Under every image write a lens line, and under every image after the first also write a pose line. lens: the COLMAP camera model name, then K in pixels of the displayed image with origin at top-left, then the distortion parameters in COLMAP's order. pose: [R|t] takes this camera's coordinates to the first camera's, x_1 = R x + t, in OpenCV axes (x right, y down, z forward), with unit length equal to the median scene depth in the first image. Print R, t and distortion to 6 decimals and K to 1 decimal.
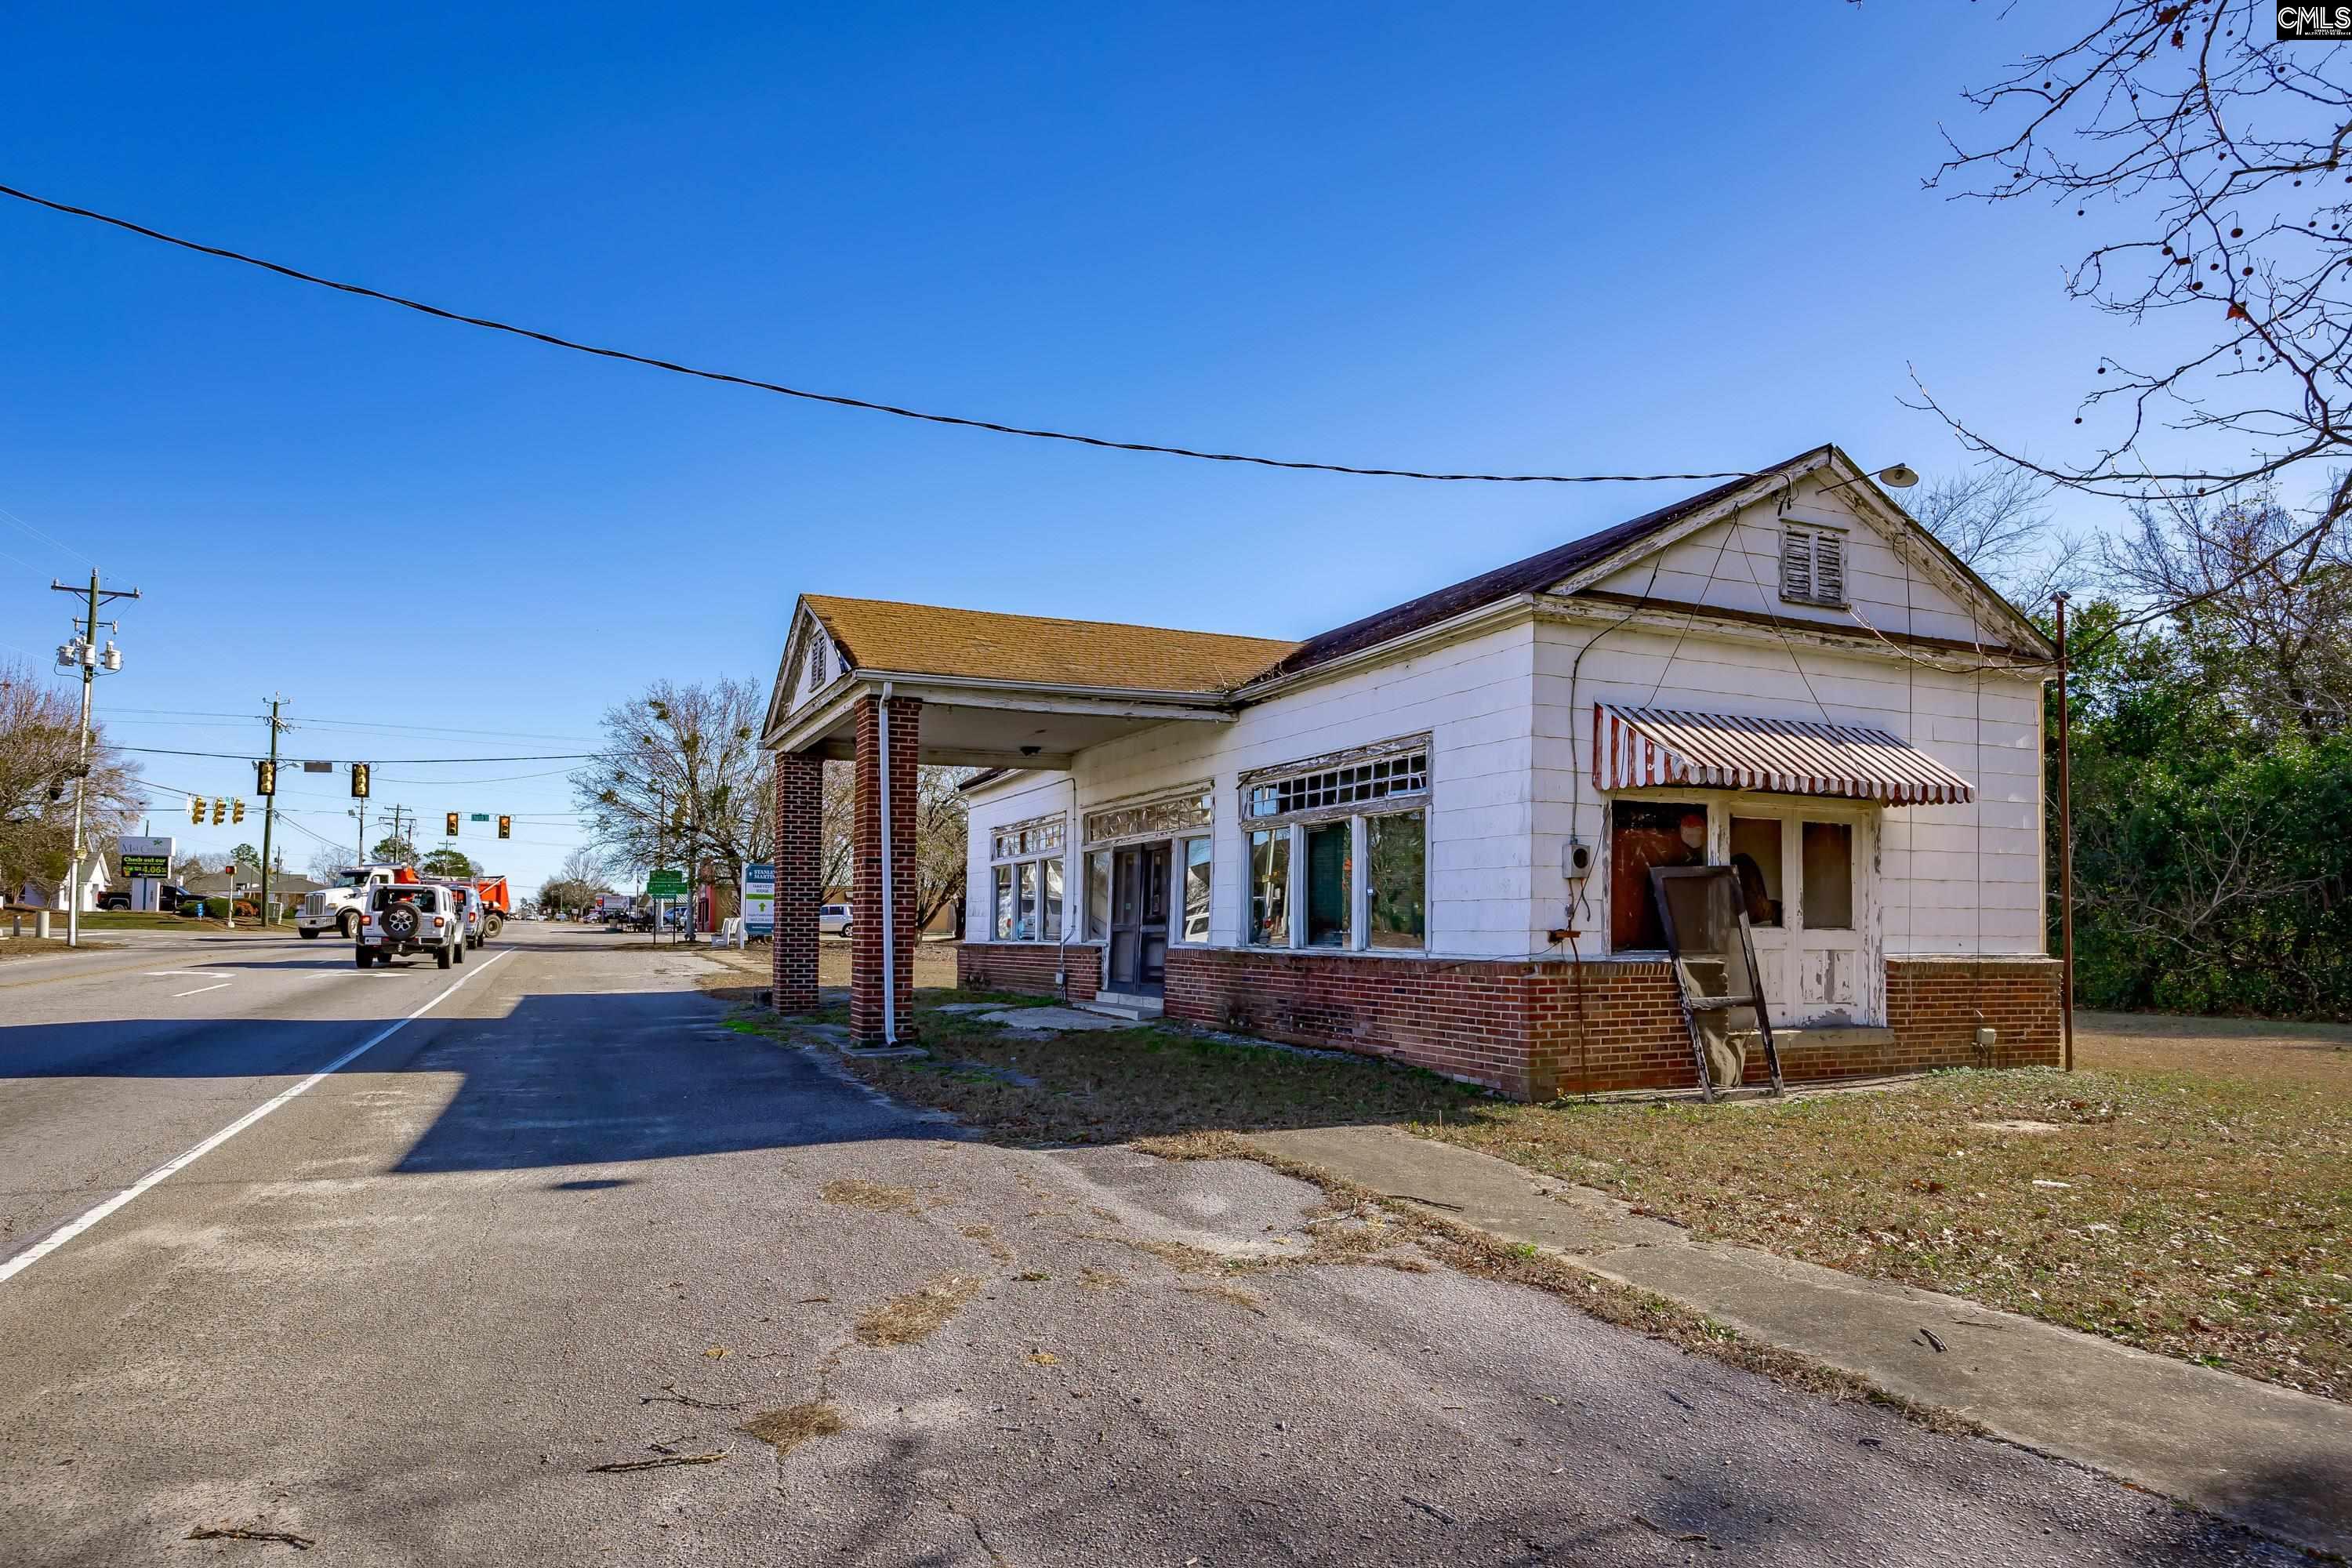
lens RADIAL K [[1422.2, 0, 1176.6], [0, 1422.2, 909.6], [0, 0, 1]] dist [-0.001659, -0.001453]
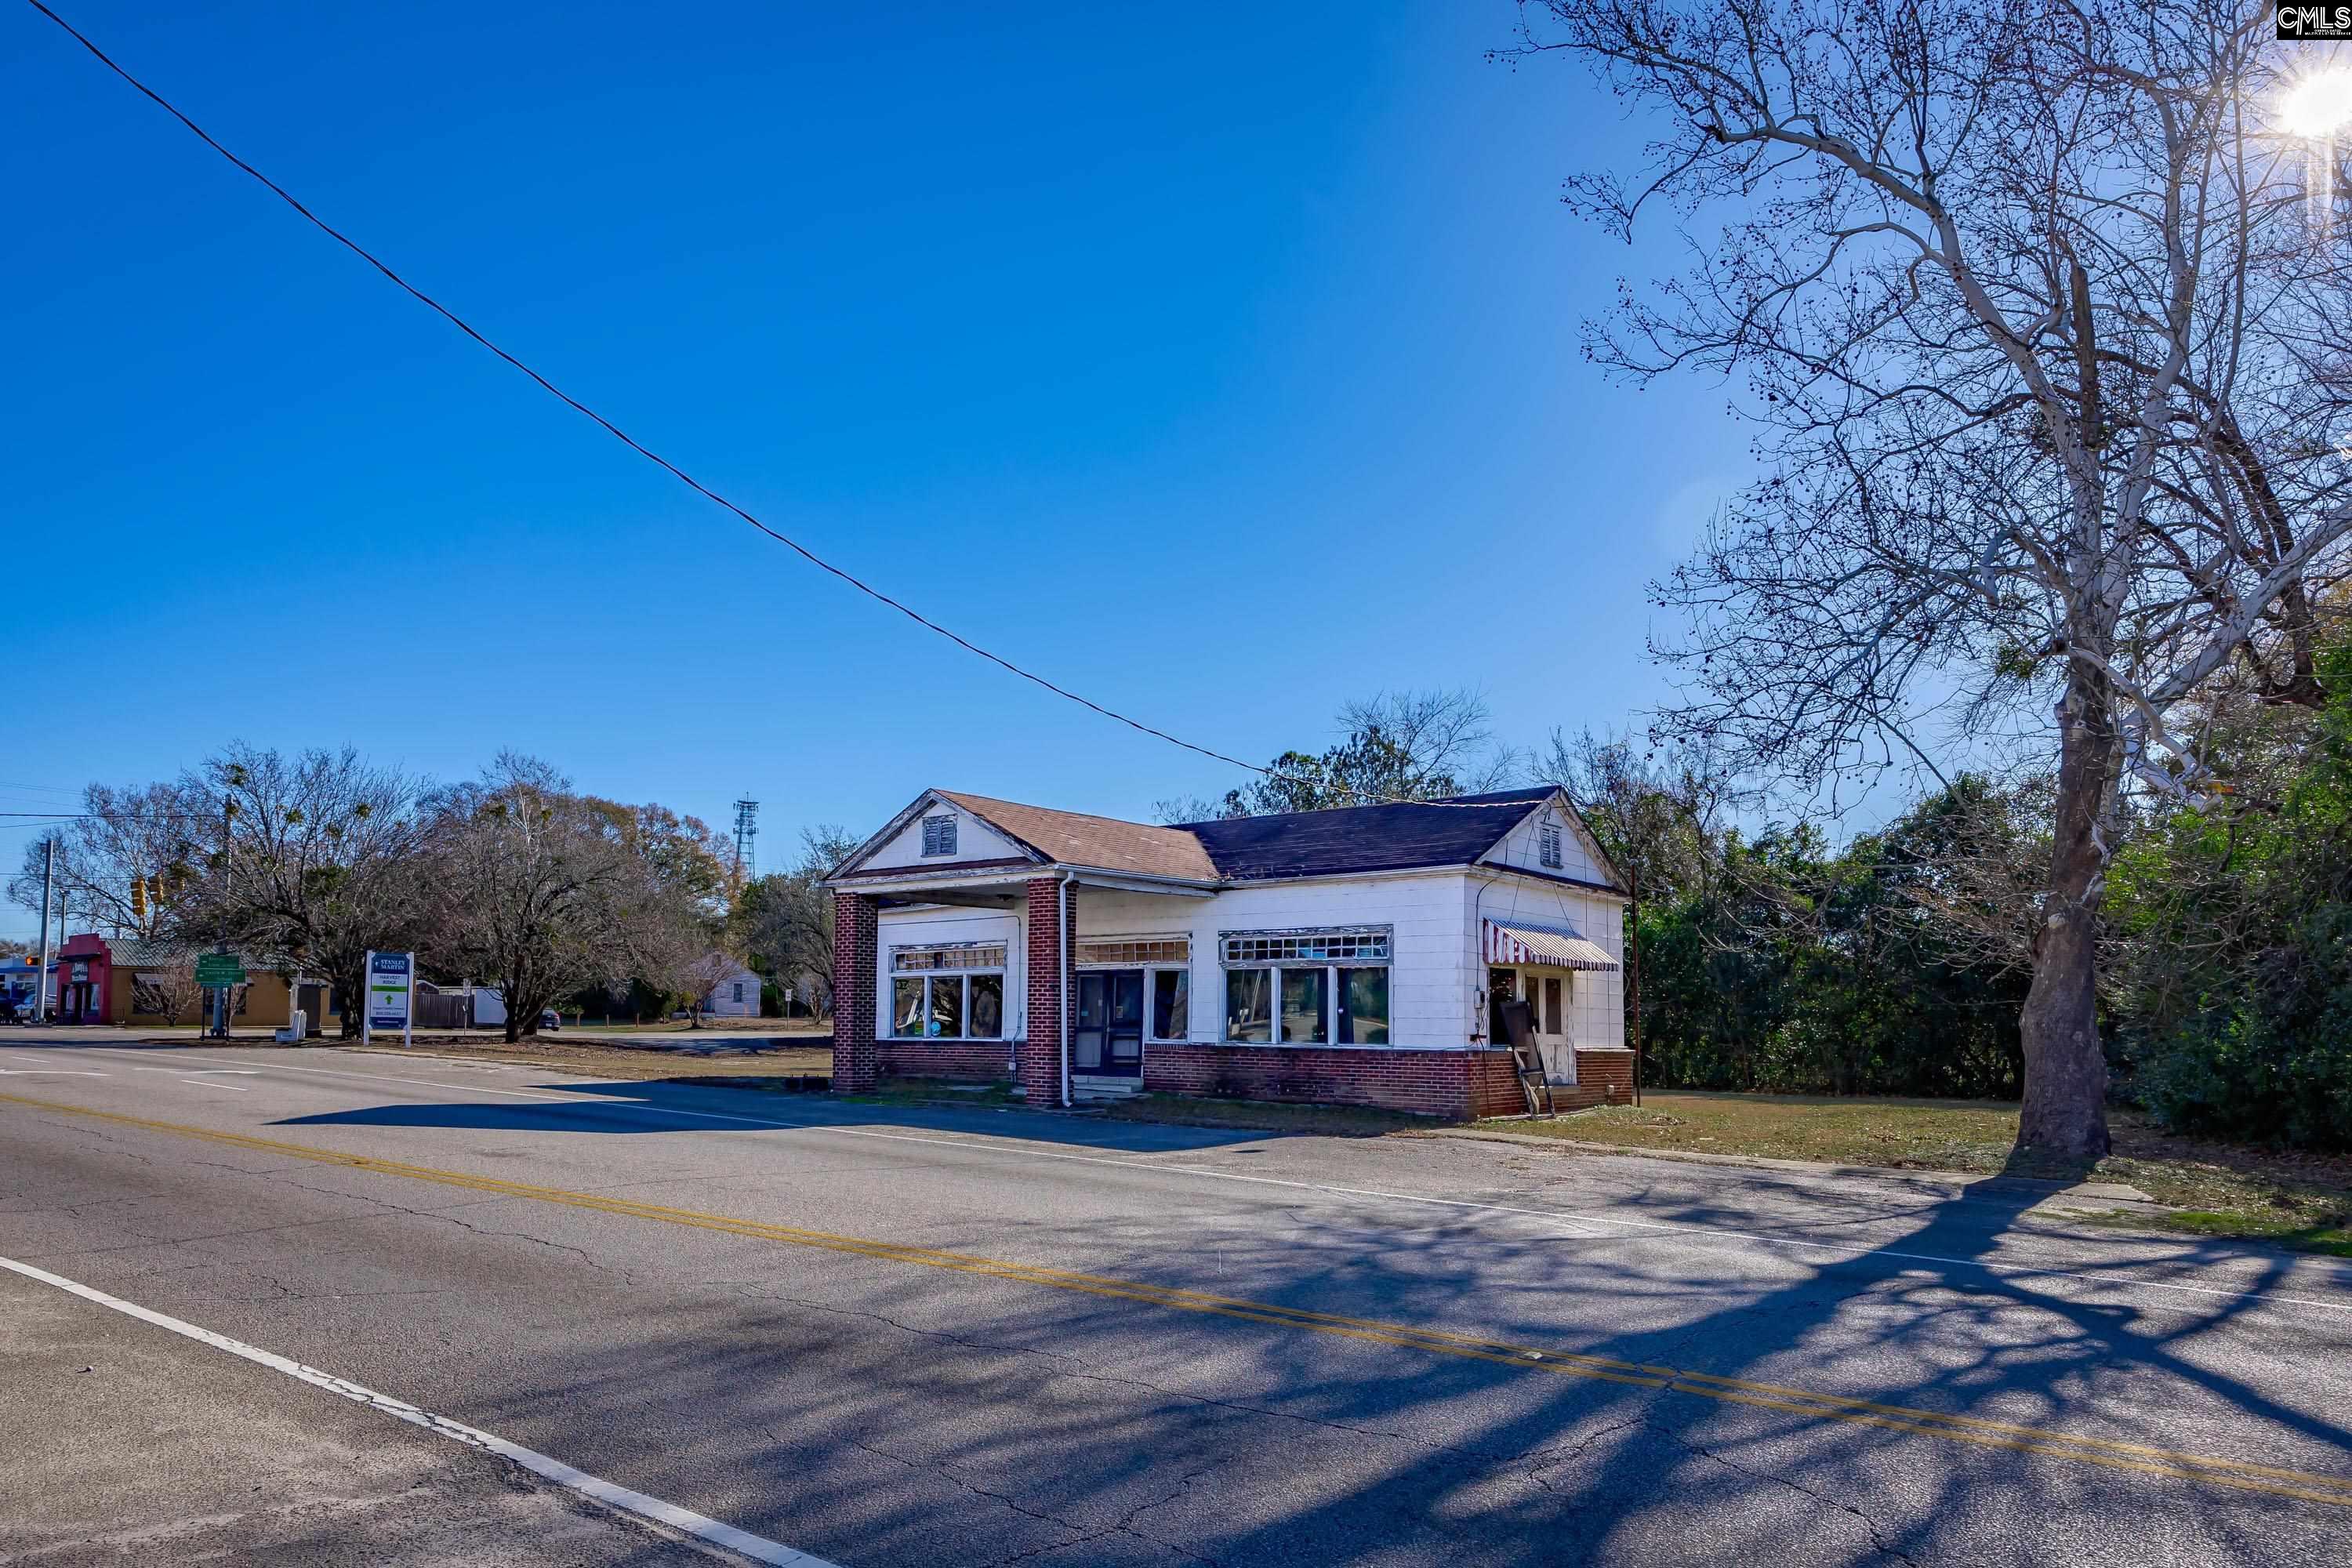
lens RADIAL K [[2304.2, 0, 1175.3], [0, 2304.2, 890.8], [0, 0, 1]] dist [-0.013473, -0.010918]
pose [[0.827635, 0.038048, 0.559976, -1.716025], [-0.015291, 0.998858, -0.045268, -0.030601], [-0.561059, 0.028902, 0.827271, -1.294532]]
